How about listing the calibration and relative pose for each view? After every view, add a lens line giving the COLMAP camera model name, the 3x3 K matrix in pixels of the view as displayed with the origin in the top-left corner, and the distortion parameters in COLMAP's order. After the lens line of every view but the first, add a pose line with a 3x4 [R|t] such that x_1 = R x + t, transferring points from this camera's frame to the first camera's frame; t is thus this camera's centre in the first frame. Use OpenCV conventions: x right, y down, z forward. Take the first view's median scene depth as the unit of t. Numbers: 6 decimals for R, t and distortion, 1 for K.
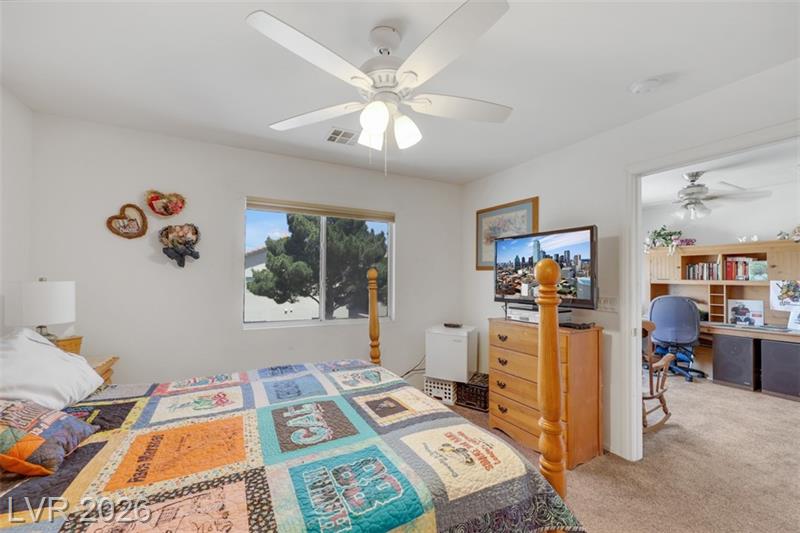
lens RADIAL K [[324.1, 0, 398.8], [0, 324.1, 271.5], [0, 0, 1]] dist [0.000549, 0.000168]
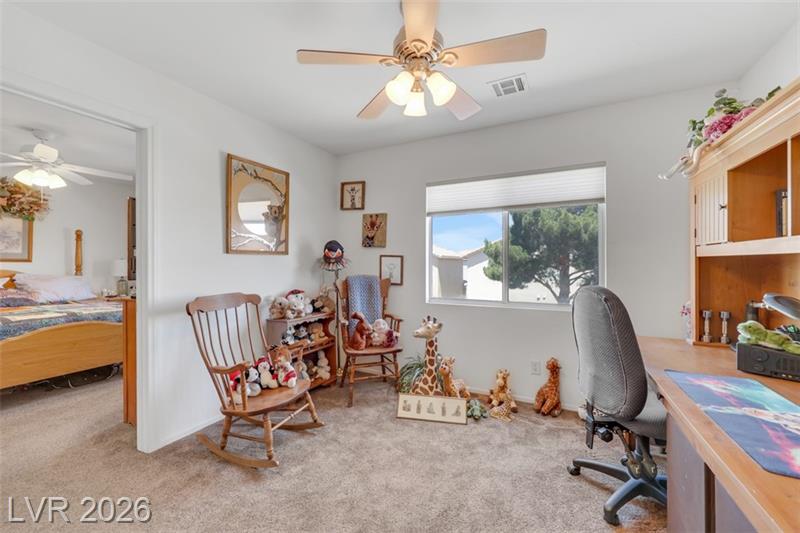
lens RADIAL K [[324.1, 0, 399.6], [0, 324.1, 263.8], [0, 0, 1]] dist [0.000549, 0.000168]
pose [[0.580123, -0.006924, -0.814500, 1.706029], [0.018991, 0.999807, 0.005026, 0.068917], [0.814308, -0.018384, 0.580142, 0.958549]]
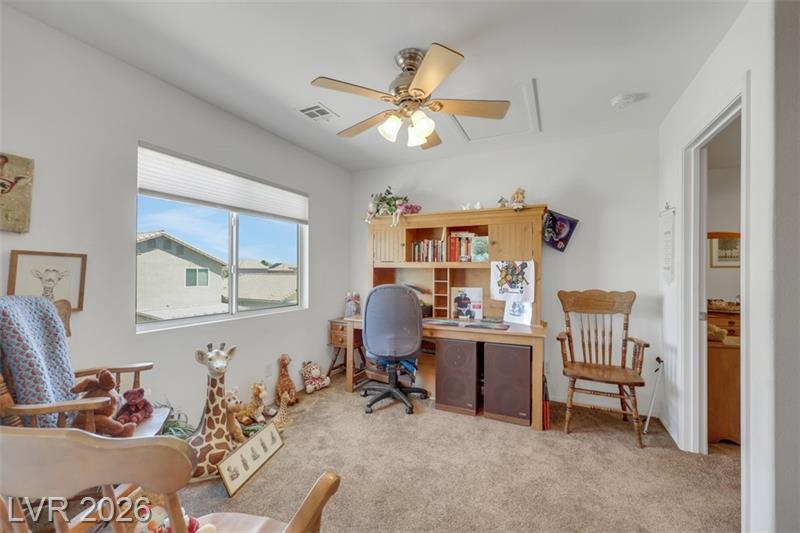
lens RADIAL K [[324.1, 0, 398.7], [0, 324.1, 265.9], [0, 0, 1]] dist [0.000549, 0.000168]
pose [[0.801213, 0.006557, 0.598344, 0.765395], [-0.011011, 0.999932, 0.003786, 0.056485], [-0.598279, -0.009622, 0.801230, 0.772306]]
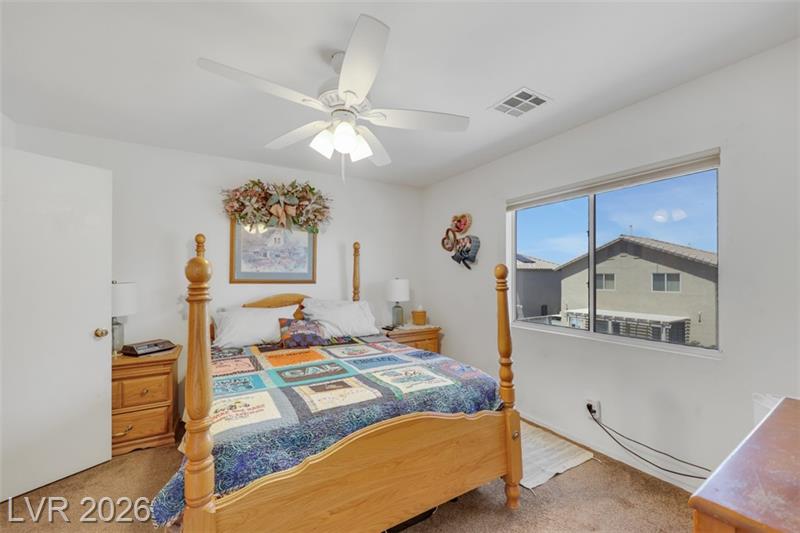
lens RADIAL K [[324.1, 0, 401.3], [0, 324.1, 272.5], [0, 0, 1]] dist [0.000549, 0.000168]
pose [[0.071275, -0.018202, -0.997291, 0.629415], [0.021800, 0.999623, -0.016686, 0.015886], [0.997218, -0.020551, 0.071645, 0.645470]]
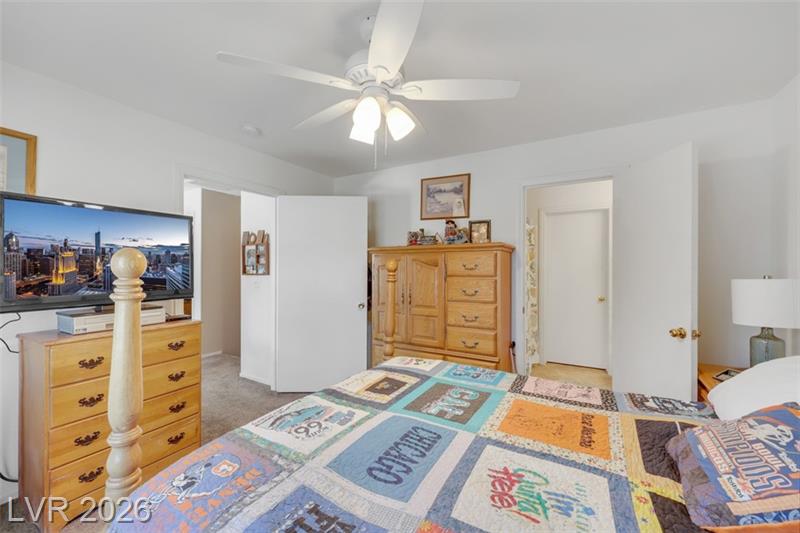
lens RADIAL K [[324.1, 0, 397.8], [0, 324.1, 271.2], [0, 0, 1]] dist [0.000549, 0.000168]
pose [[-0.532164, -0.016948, 0.846472, -0.540325], [-0.021646, 0.999745, 0.006408, 0.009400], [-0.846365, -0.014912, -0.532395, 0.855375]]
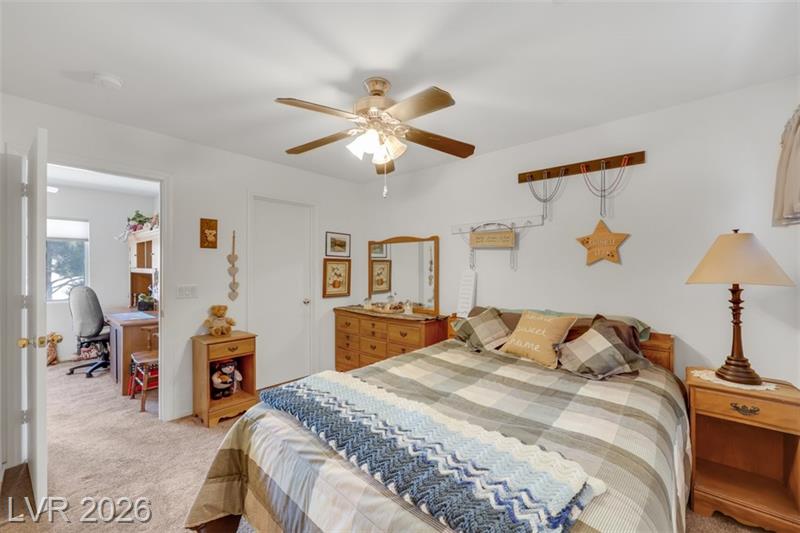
lens RADIAL K [[324.1, 0, 398.2], [0, 324.1, 267.7], [0, 0, 1]] dist [0.000549, 0.000168]
pose [[0.936981, -0.009295, 0.349256, 2.266034], [0.001983, 0.999771, 0.021288, 0.008671], [-0.349374, -0.019254, 0.936785, -0.289880]]
